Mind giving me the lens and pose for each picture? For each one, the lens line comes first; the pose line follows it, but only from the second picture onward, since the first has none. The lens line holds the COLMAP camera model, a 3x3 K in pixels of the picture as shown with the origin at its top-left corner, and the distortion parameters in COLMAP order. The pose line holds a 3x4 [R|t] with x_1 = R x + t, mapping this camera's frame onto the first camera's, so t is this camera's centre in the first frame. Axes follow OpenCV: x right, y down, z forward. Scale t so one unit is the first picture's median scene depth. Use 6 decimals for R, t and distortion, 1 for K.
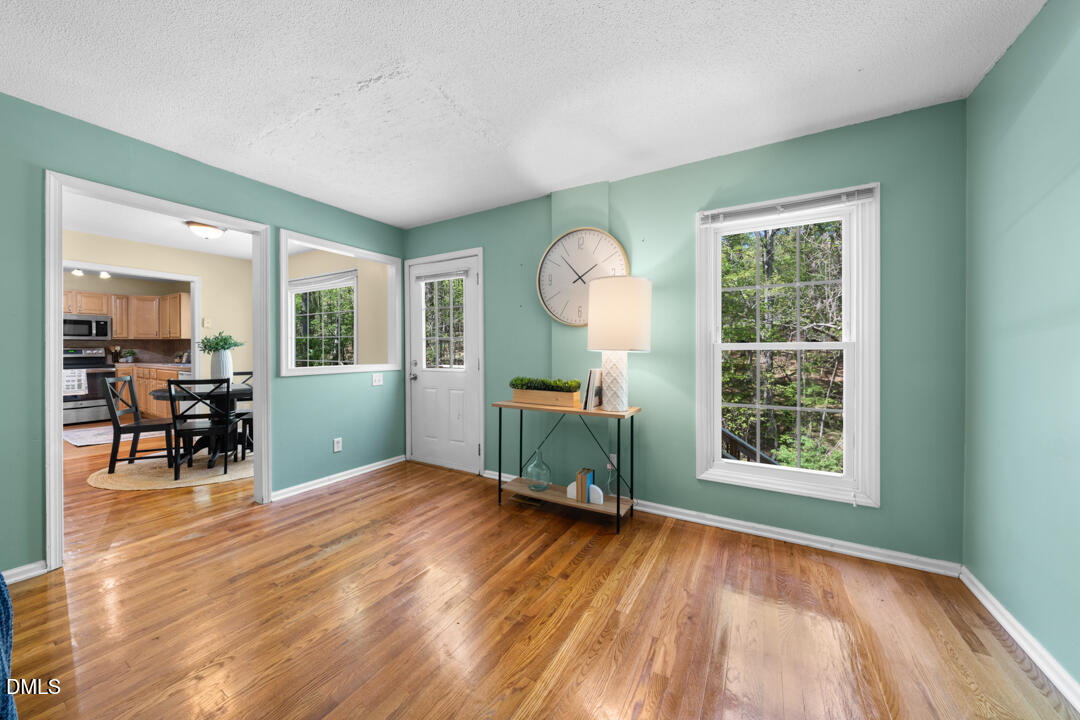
lens RADIAL K [[380.7, 0, 540.0], [0, 380.7, 360.0], [0, 0, 1]] dist [-0.000618, -0.000104]
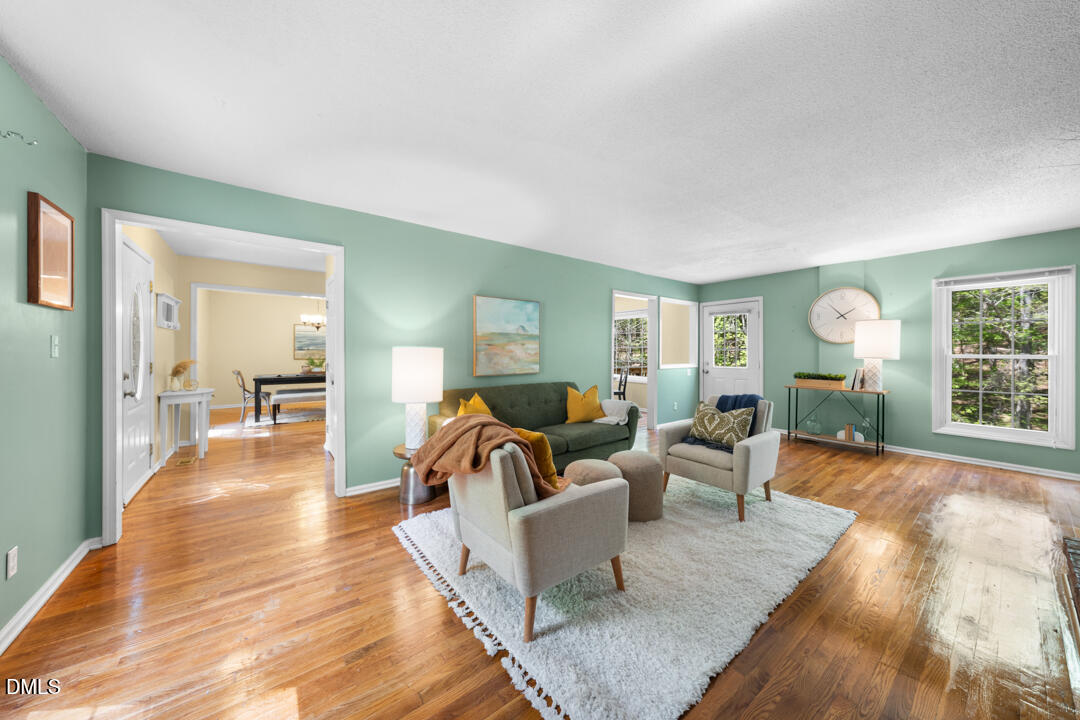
lens RADIAL K [[366.4, 0, 540.9], [0, 366.4, 358.0], [0, 0, 1]] dist [0.000532, 0.000263]
pose [[0.924905, 0.009646, -0.380075, -0.612141], [-0.013116, 0.999893, -0.006541, 0.006758], [0.379971, 0.011035, 0.924932, -1.239161]]
